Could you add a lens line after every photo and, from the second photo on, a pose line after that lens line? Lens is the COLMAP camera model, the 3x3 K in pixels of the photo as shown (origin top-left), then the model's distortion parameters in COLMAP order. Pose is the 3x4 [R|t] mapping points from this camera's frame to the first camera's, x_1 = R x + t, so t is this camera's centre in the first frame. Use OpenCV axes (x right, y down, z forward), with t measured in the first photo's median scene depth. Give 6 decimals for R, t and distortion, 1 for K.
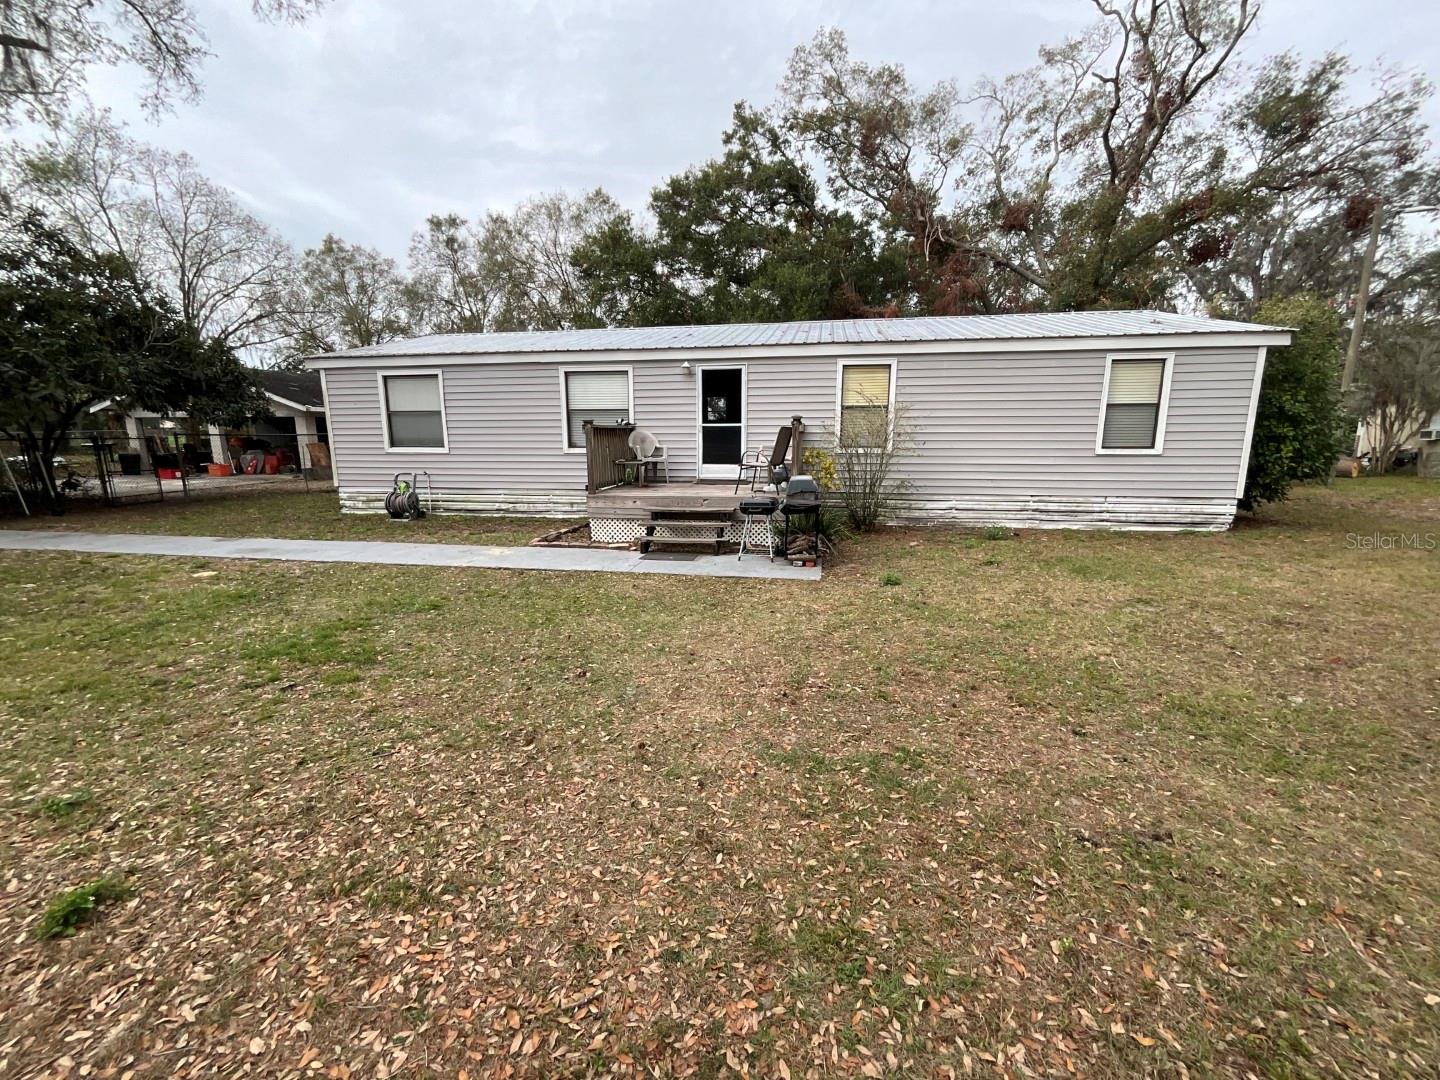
lens RADIAL K [[573.4, 0, 720.3], [0, 573.4, 539.5], [0, 0, 1]] dist [-0.000225, -0.000064]
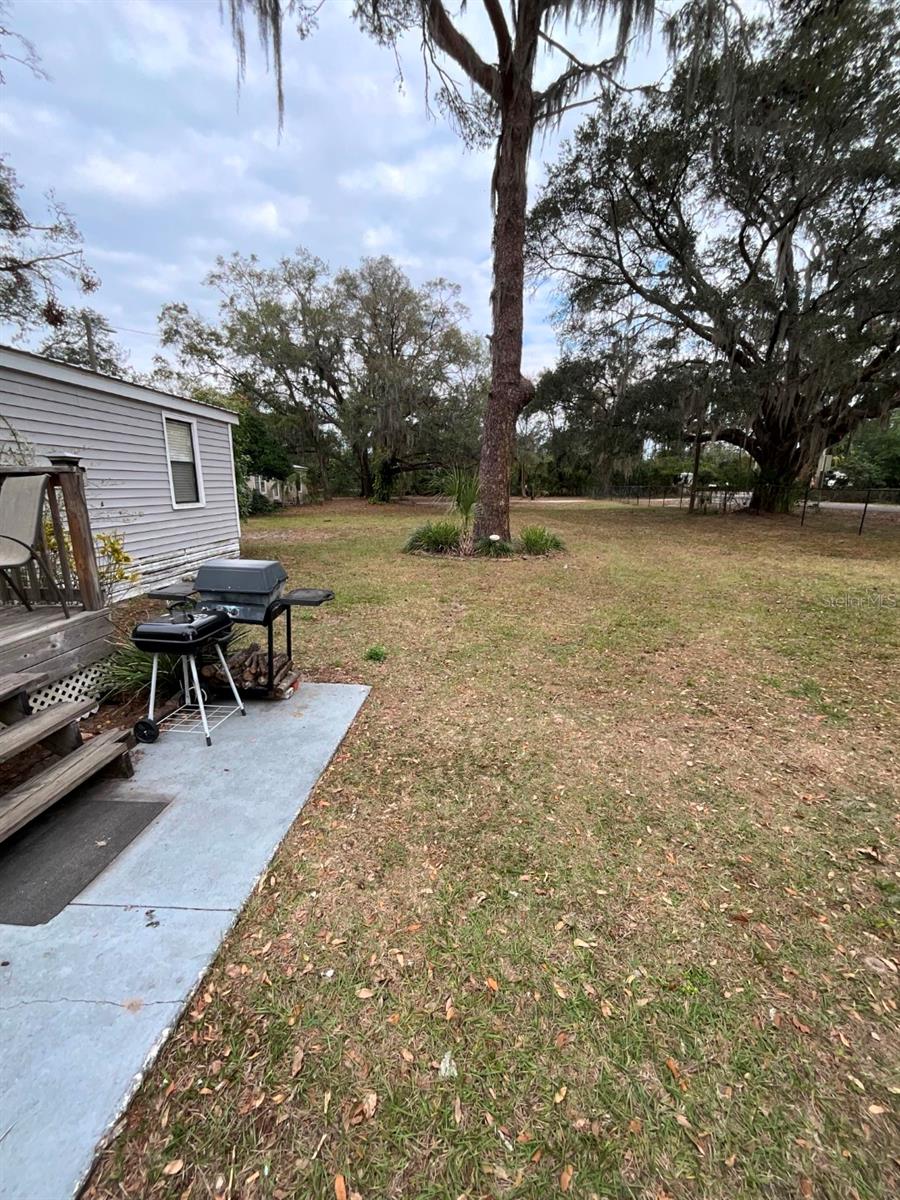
lens RADIAL K [[477.8, 0, 450.7], [0, 477.8, 598.5], [0, 0, 1]] dist [-0.000225, -0.000064]
pose [[-0.117736, -0.224272, 0.967388, -0.270417], [0.176034, 0.954022, 0.242597, -0.114812], [-0.977318, 0.198856, -0.072843, 0.594785]]
